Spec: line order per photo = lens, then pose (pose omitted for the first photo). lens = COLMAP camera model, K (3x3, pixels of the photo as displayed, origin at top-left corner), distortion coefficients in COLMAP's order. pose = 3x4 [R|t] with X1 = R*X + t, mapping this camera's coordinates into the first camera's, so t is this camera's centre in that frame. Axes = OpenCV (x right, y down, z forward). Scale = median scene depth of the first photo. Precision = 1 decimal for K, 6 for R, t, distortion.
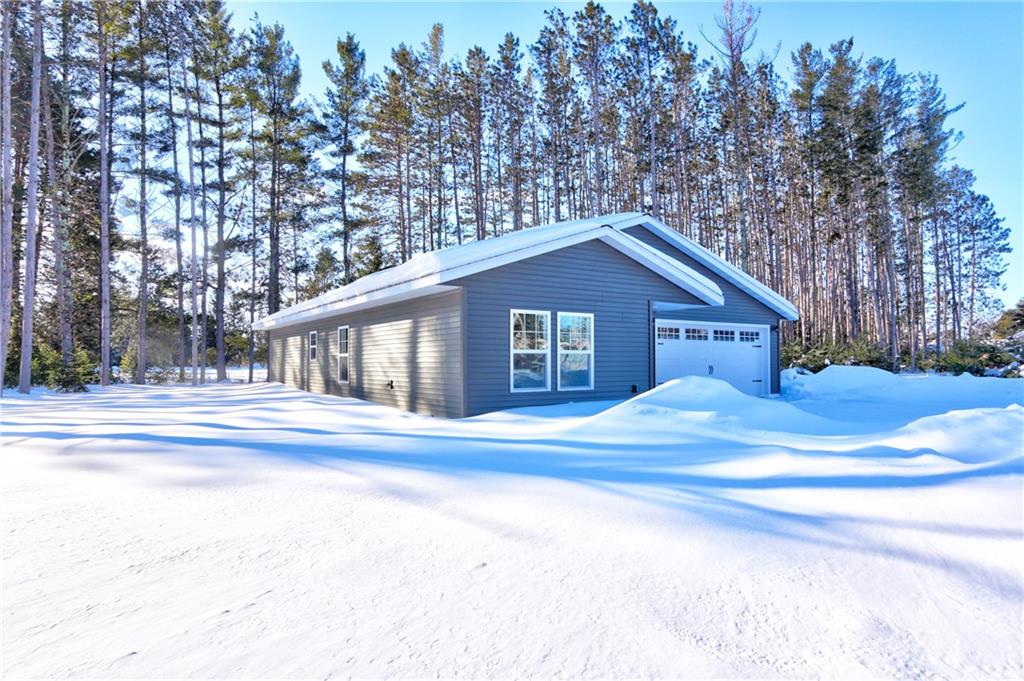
lens RADIAL K [[605.1, 0, 500.2], [0, 605.1, 350.6], [0, 0, 1]] dist [-0.017295, -0.000015]
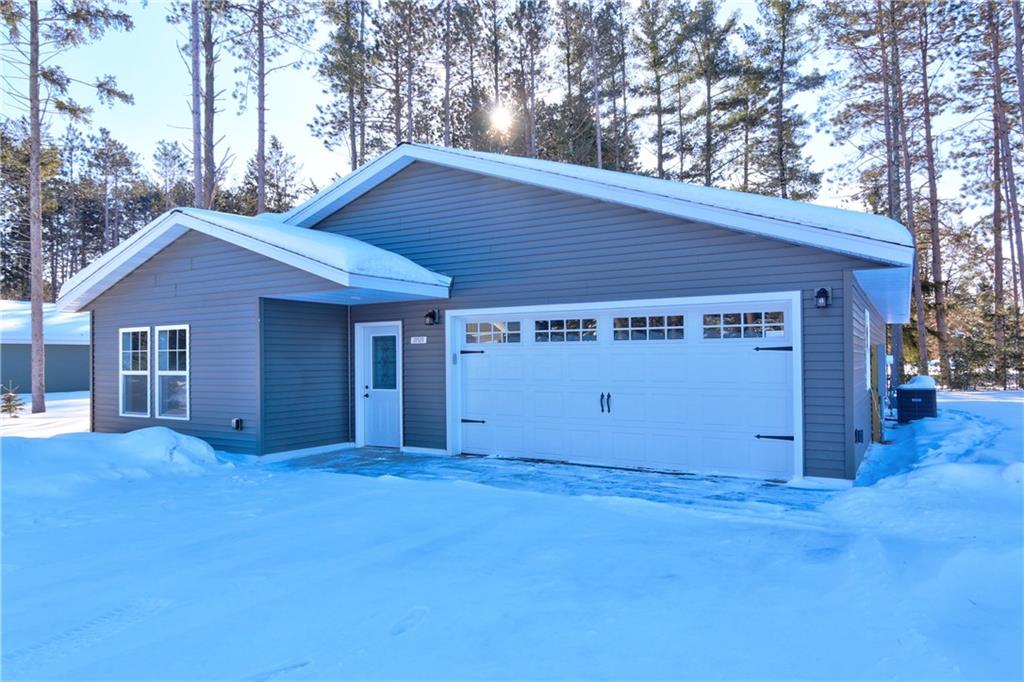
lens RADIAL K [[669.8, 0, 505.9], [0, 669.8, 345.2], [0, 0, 1]] dist [-0.024524, 0.001905]
pose [[0.439789, -0.021729, -0.897838, 0.740370], [0.025810, 0.999600, -0.011550, -0.008648], [0.897730, -0.018094, 0.440174, 0.654783]]
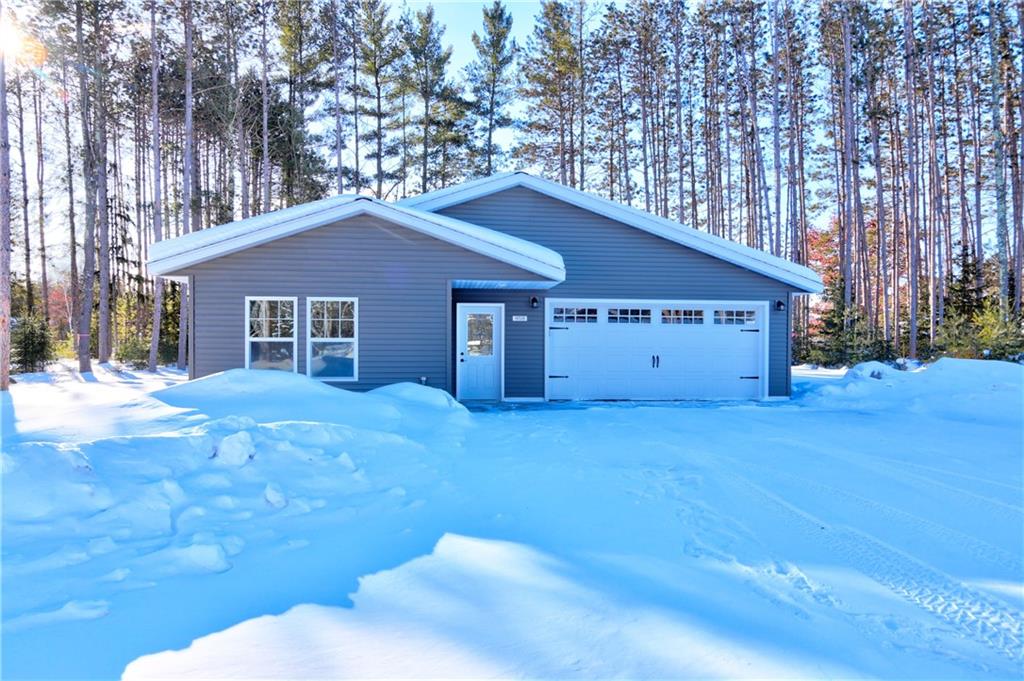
lens RADIAL K [[669.8, 0, 505.9], [0, 669.8, 344.7], [0, 0, 1]] dist [-0.024524, 0.001905]
pose [[0.889532, 0.007487, -0.456812, 0.534736], [0.001574, 0.999810, 0.019451, -0.006213], [0.456870, -0.018021, 0.889351, 0.139258]]
